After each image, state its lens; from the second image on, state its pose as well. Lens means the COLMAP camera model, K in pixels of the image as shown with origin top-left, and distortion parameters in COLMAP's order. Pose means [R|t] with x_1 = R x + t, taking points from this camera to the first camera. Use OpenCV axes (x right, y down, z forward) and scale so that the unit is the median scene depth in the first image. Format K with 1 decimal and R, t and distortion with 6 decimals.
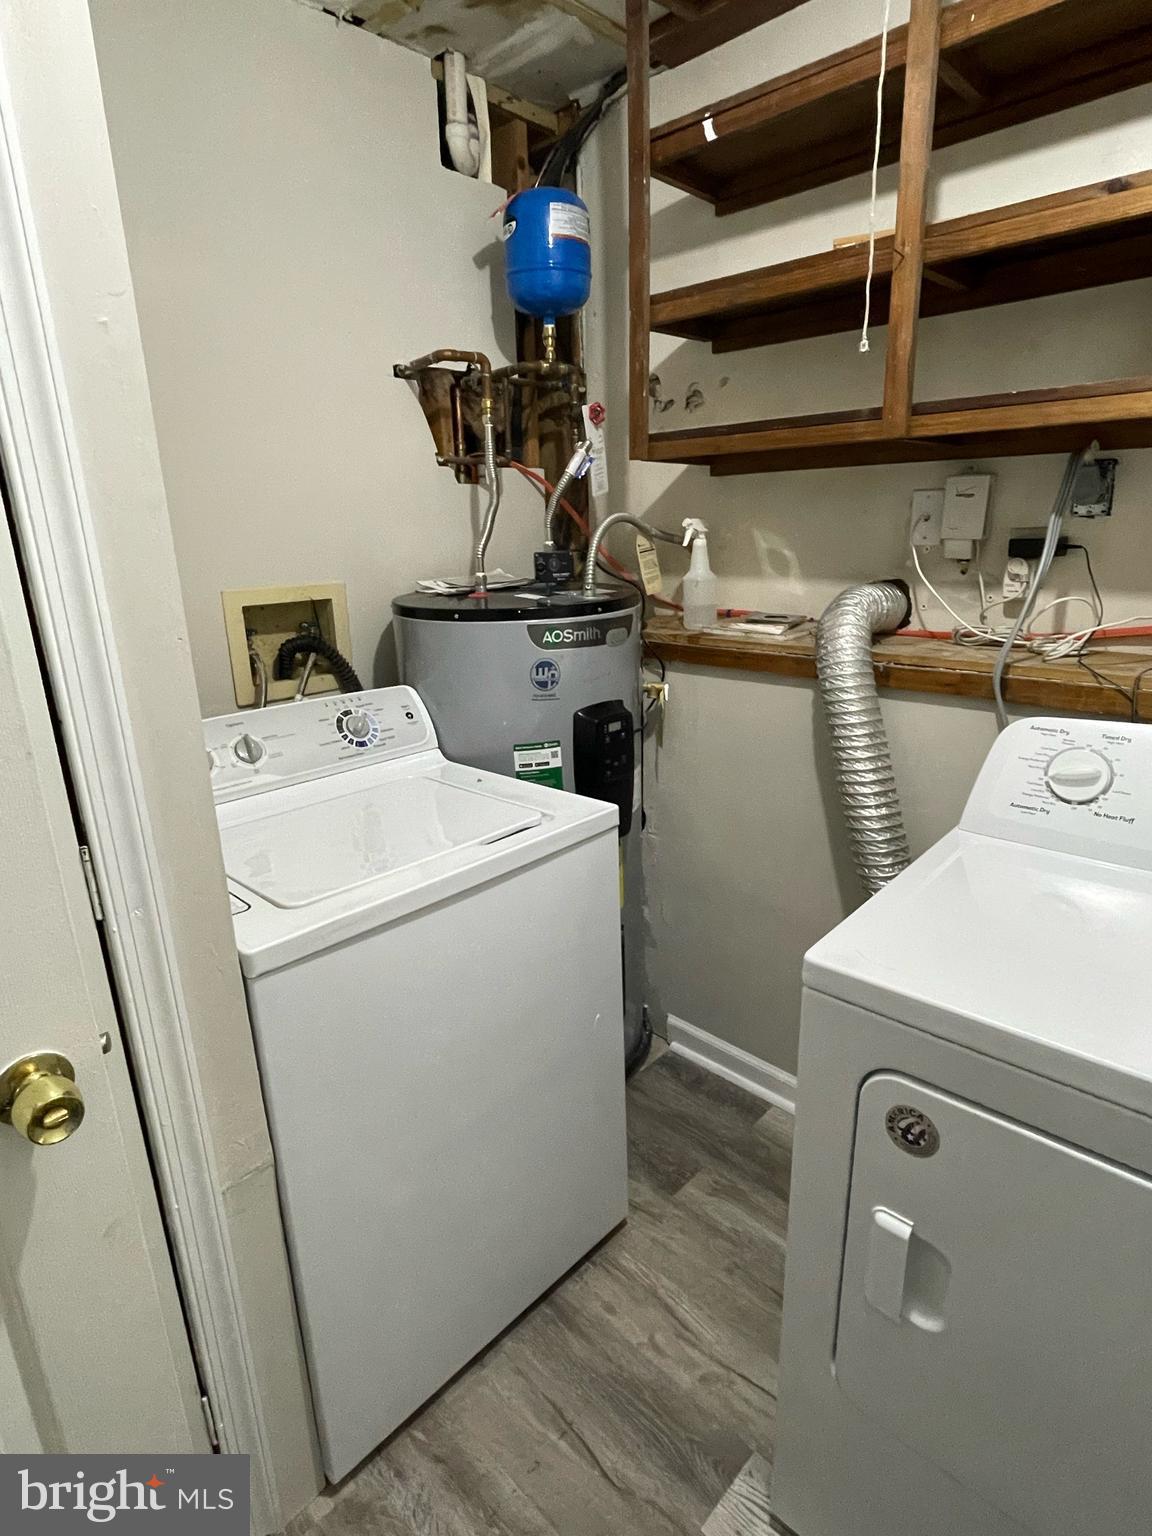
lens RADIAL K [[815.8, 0, 580.0], [0, 815.8, 755.5], [0, 0, 1]] dist [-0.000504, -0.000260]
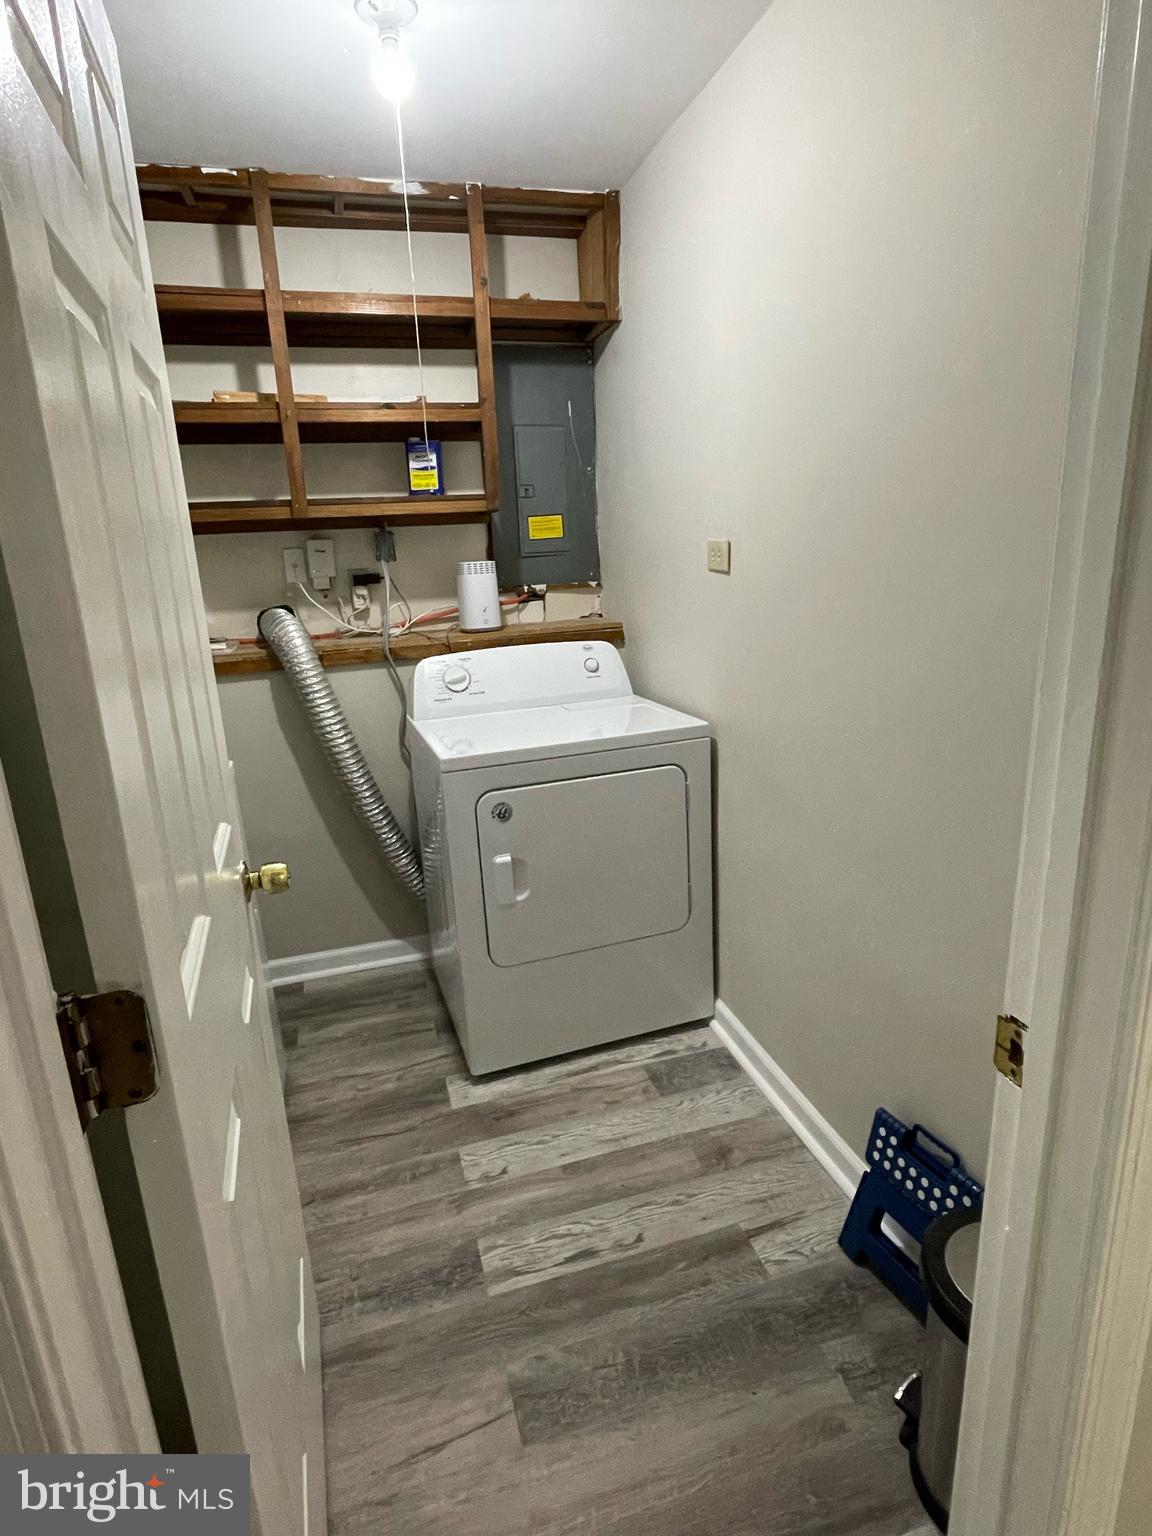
lens RADIAL K [[815.8, 0, 580.0], [0, 815.8, 755.5], [0, 0, 1]] dist [-0.000504, -0.000260]
pose [[0.489624, -0.218484, 0.844117, -0.837951], [0.279992, 0.956224, 0.085093, 0.097501], [-0.825756, 0.194682, 0.529363, -0.271182]]
